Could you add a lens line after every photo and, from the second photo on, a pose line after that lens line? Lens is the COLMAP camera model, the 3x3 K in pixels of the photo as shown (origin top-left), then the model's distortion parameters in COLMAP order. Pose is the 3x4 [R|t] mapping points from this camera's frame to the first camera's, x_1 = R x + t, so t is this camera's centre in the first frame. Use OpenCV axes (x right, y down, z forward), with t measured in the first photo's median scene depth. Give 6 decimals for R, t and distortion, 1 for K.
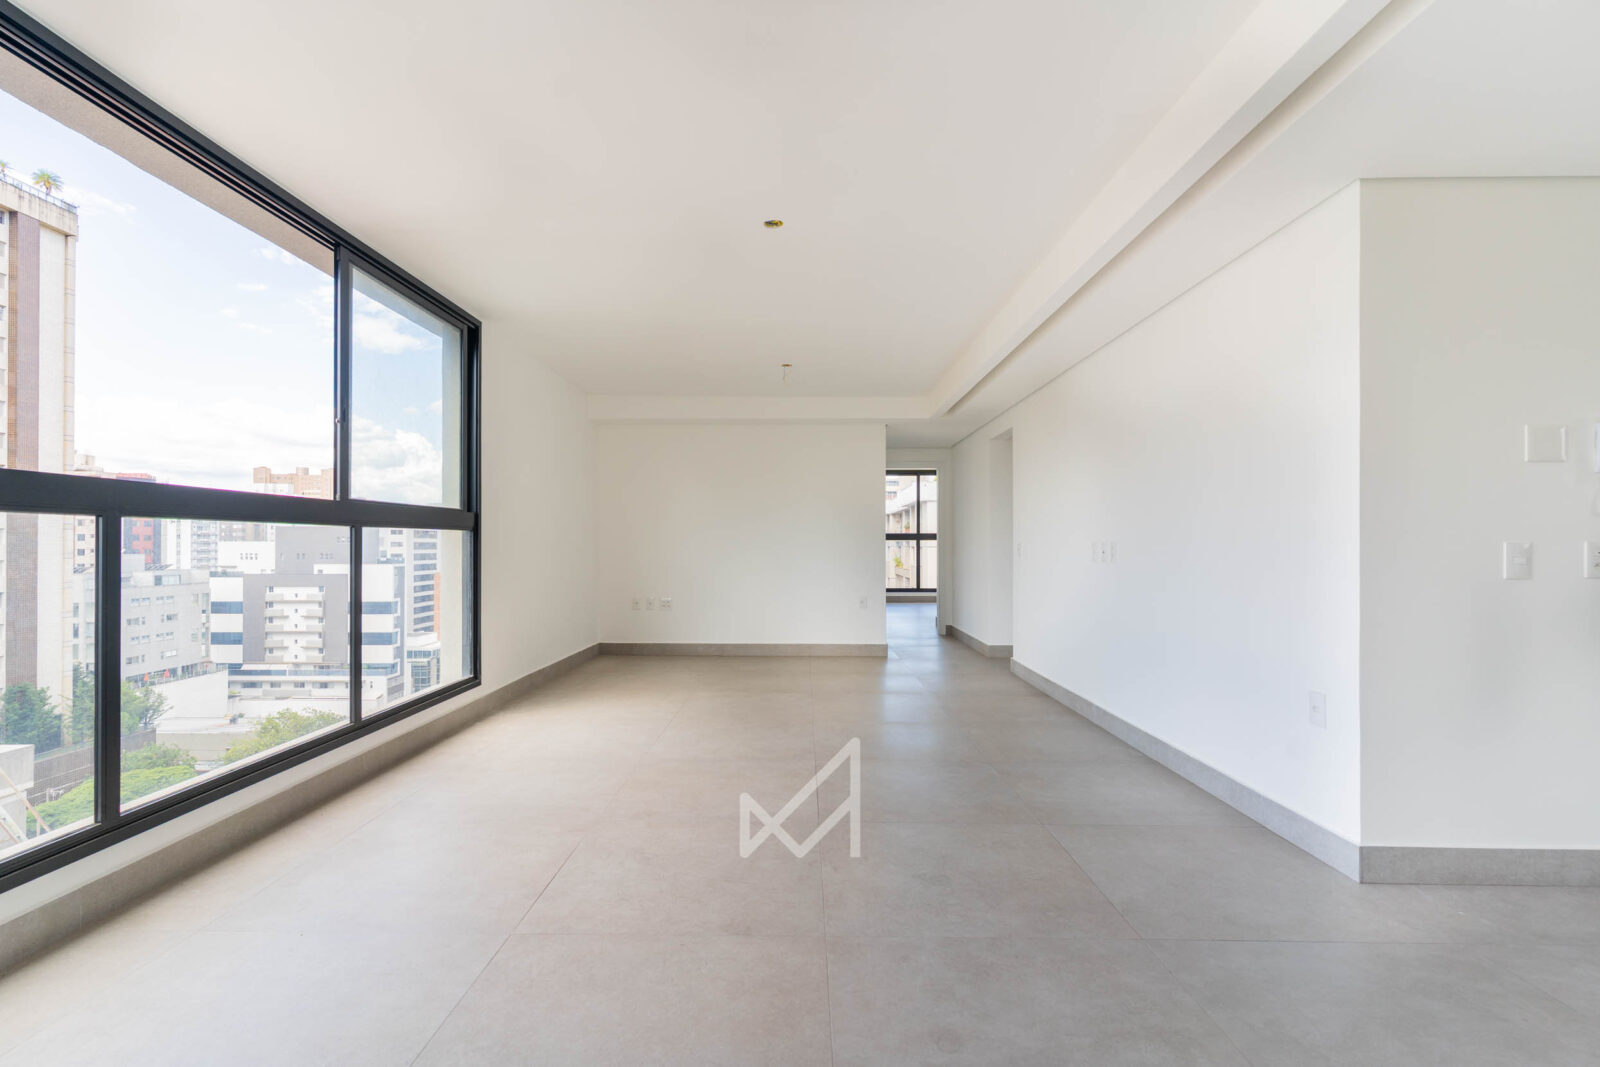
lens RADIAL K [[766.2, 0, 805.9], [0, 766.2, 537.9], [0, 0, 1]] dist [0.004264, -0.001227]
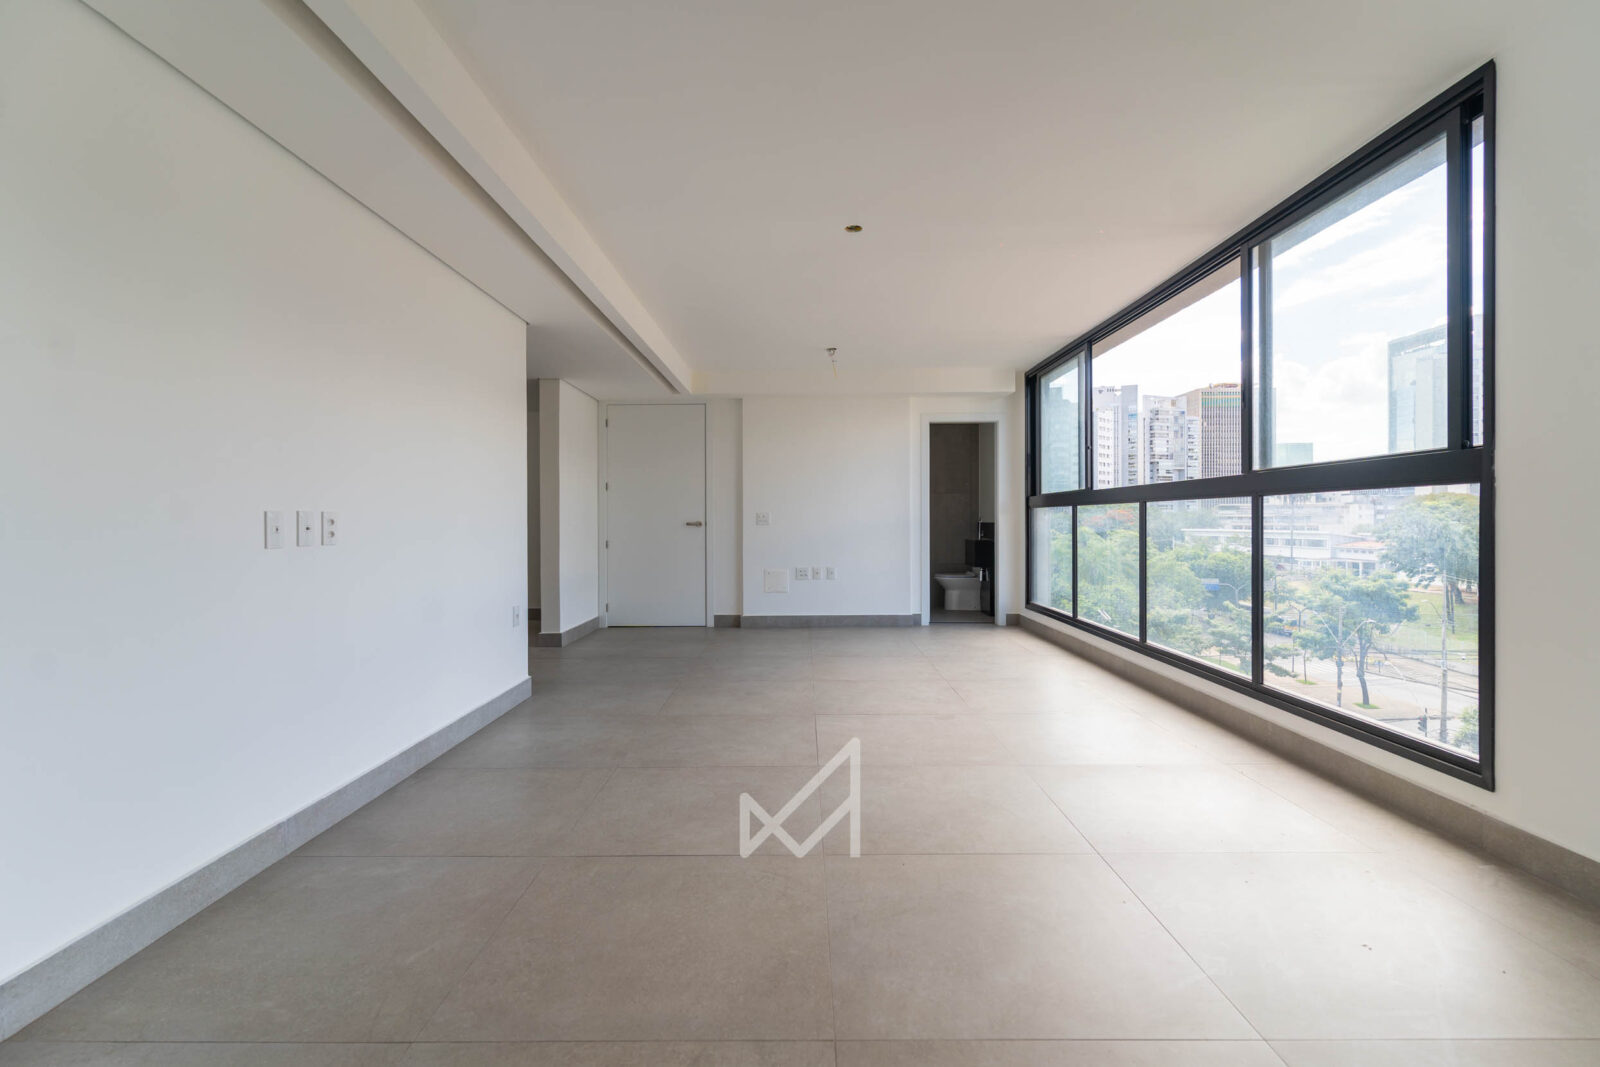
lens RADIAL K [[766.2, 0, 799.0], [0, 766.2, 524.6], [0, 0, 1]] dist [0.004264, -0.001227]
pose [[-0.999985, 0.005082, 0.001957, 0.033743], [0.005078, 0.999984, -0.002291, 0.022973], [-0.001968, -0.002281, -0.999995, 2.021034]]
